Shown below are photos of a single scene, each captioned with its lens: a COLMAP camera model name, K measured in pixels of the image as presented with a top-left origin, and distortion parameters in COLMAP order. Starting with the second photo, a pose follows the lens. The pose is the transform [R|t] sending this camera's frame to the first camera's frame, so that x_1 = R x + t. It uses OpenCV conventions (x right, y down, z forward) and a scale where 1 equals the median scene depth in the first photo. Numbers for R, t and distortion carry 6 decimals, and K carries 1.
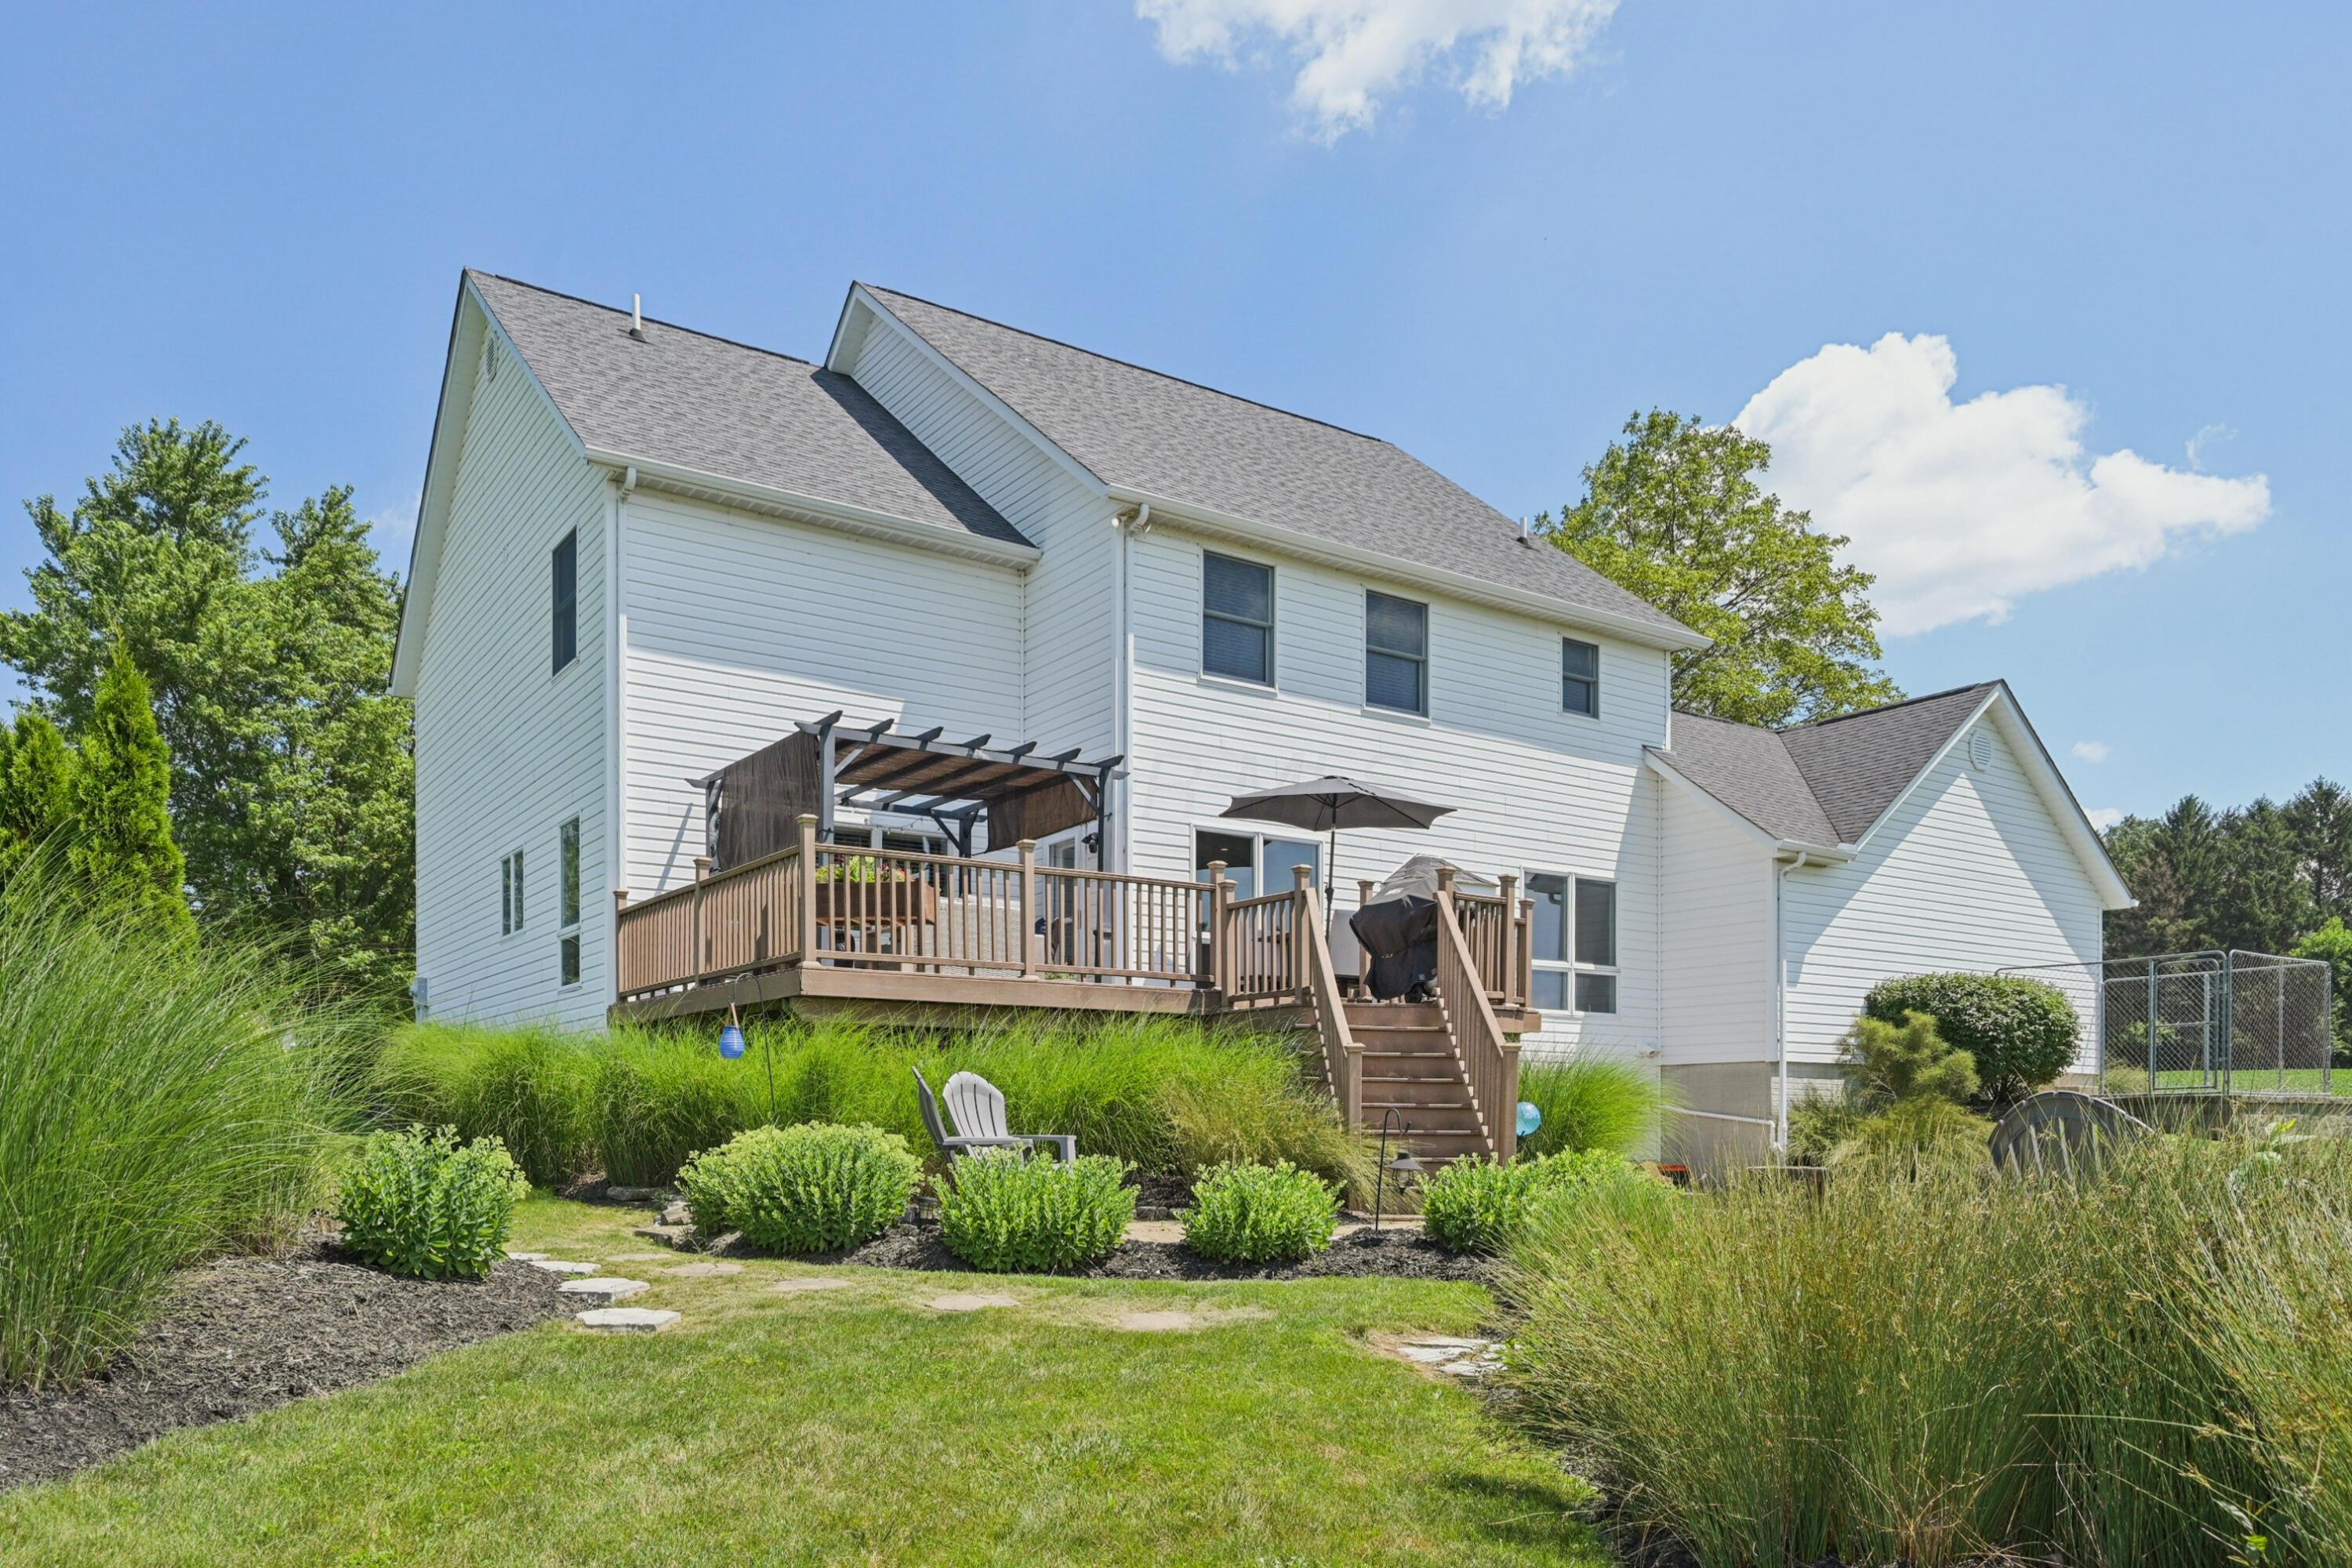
lens RADIAL K [[1551.2, 0, 1172.3], [0, 1551.2, 729.3], [0, 0, 1]] dist [-0.001657, 0.001326]
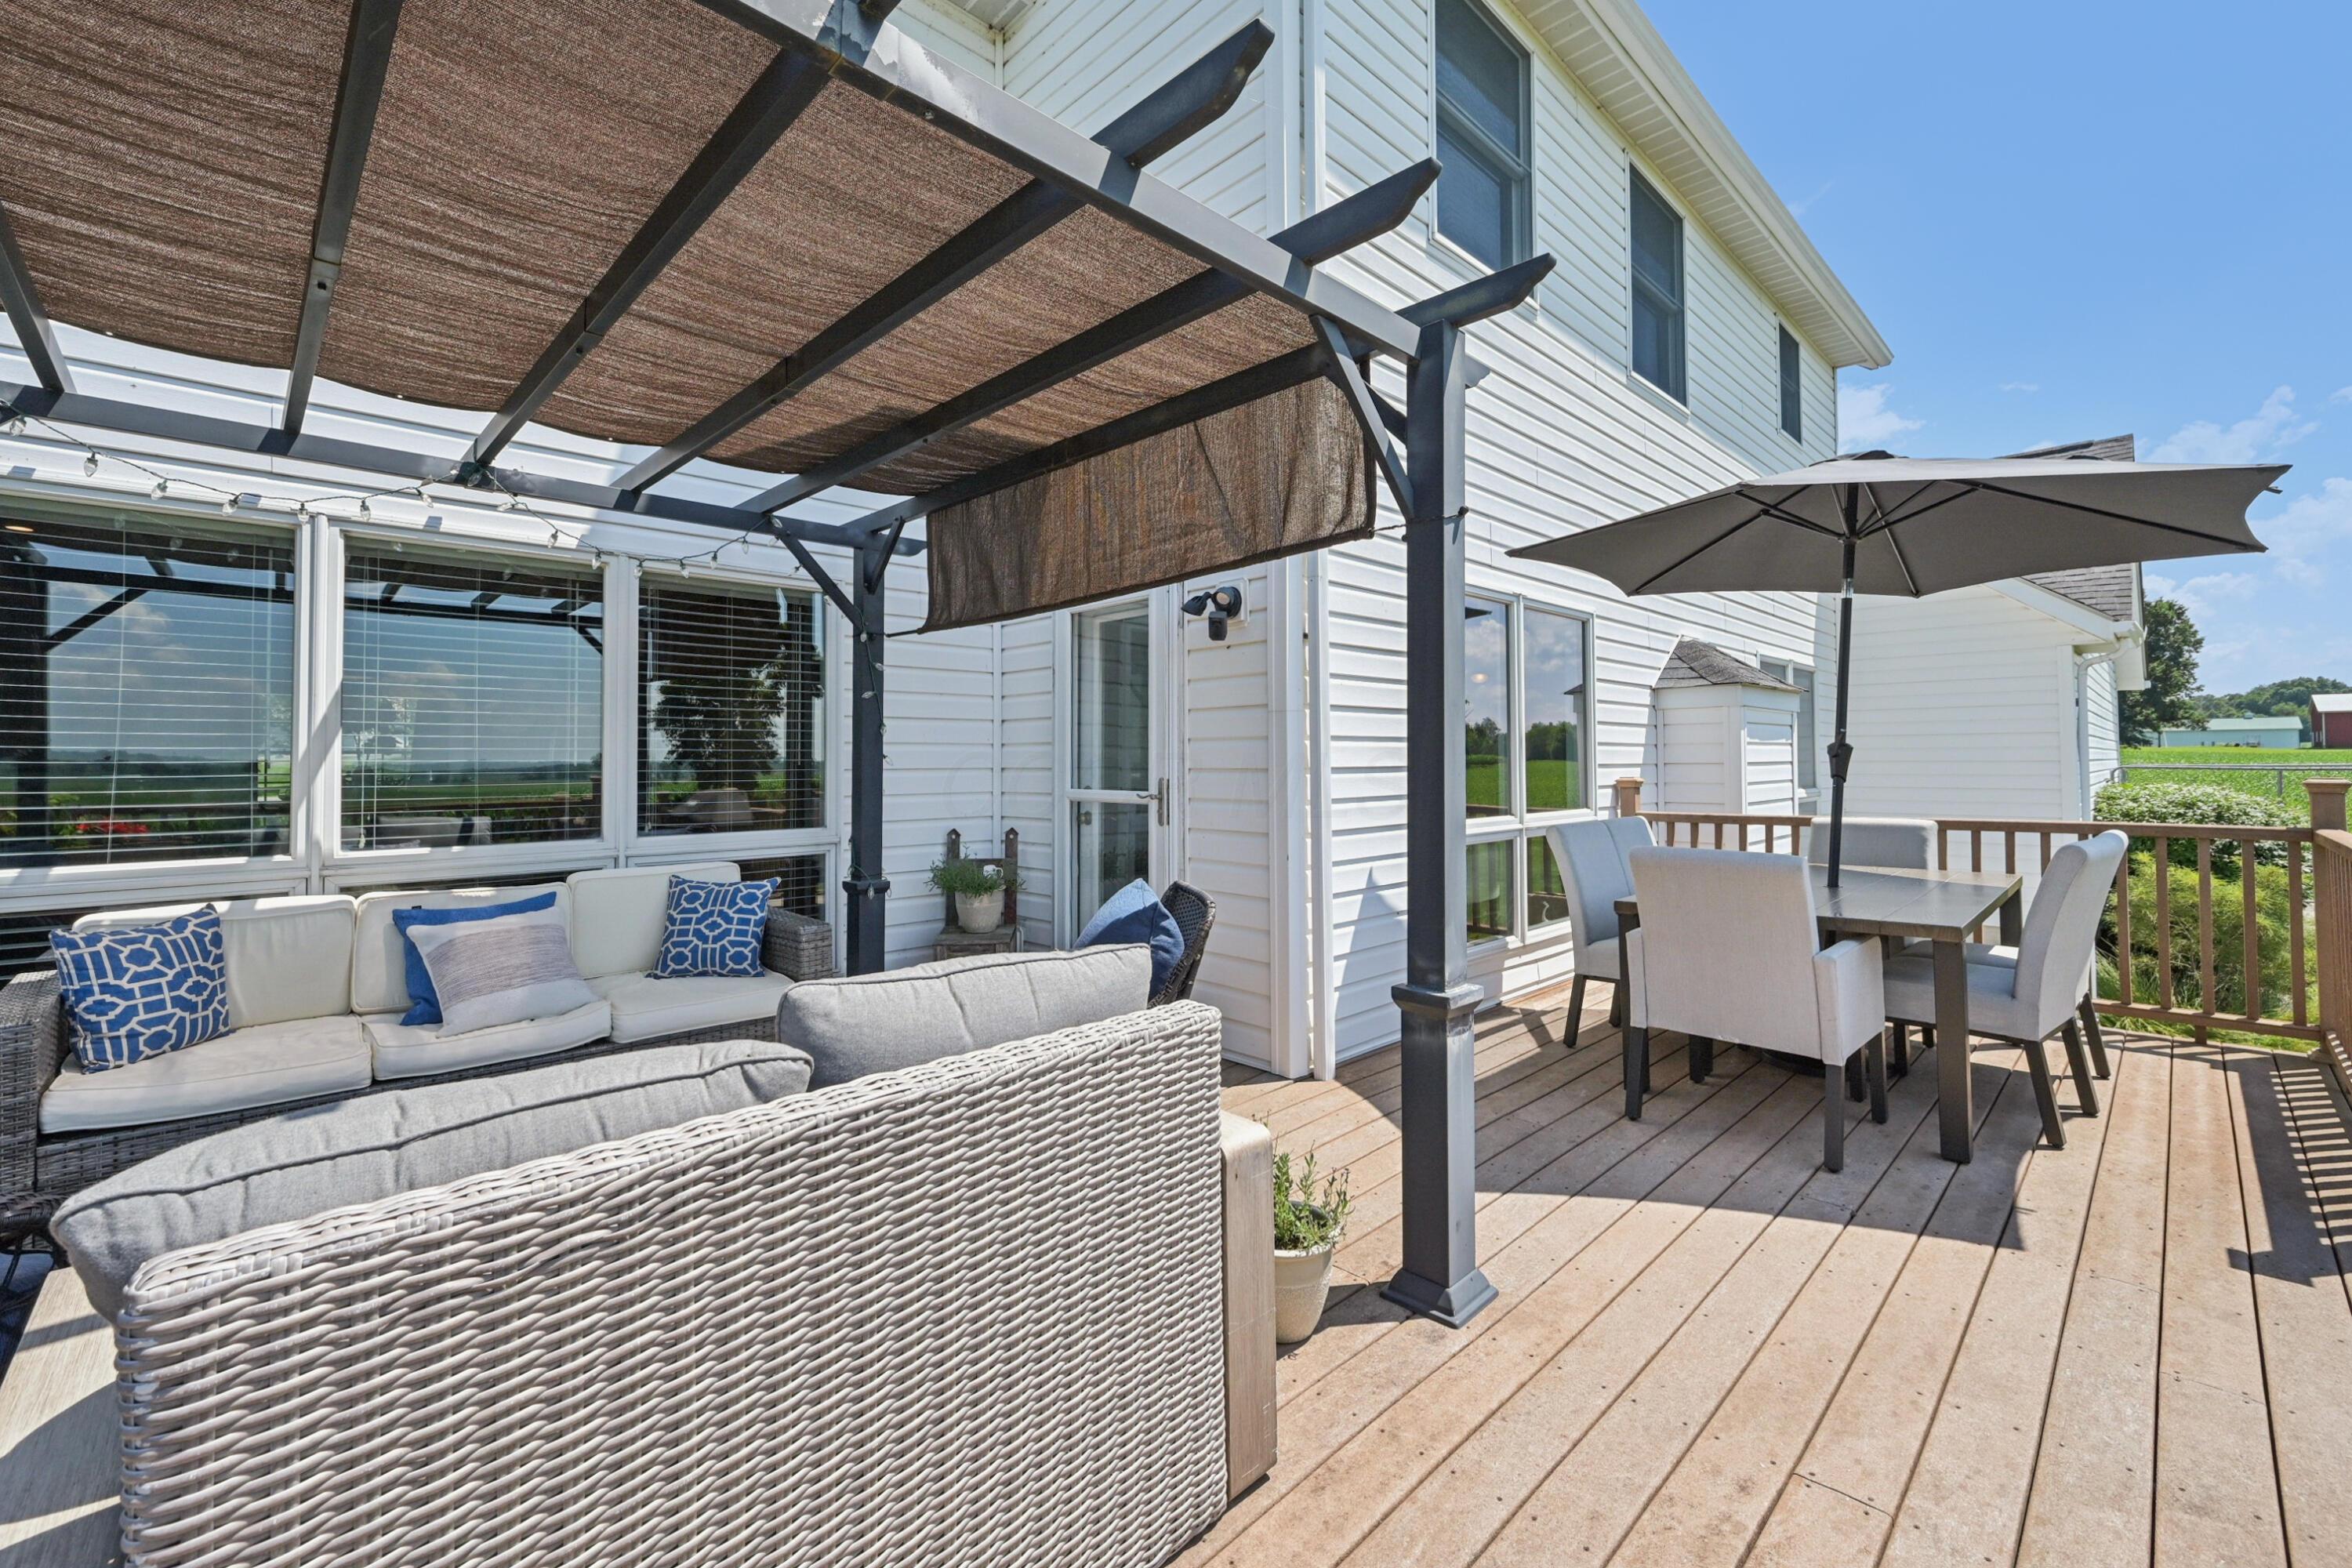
lens RADIAL K [[979.3, 0, 1189.1], [0, 979.3, 736.9], [0, 0, 1]] dist [0.000516, 0.000630]
pose [[0.986024, -0.001014, 0.166603, -0.095080], [-0.035364, 0.975921, 0.215238, 0.049219], [-0.162809, -0.218121, 0.962245, 0.741497]]
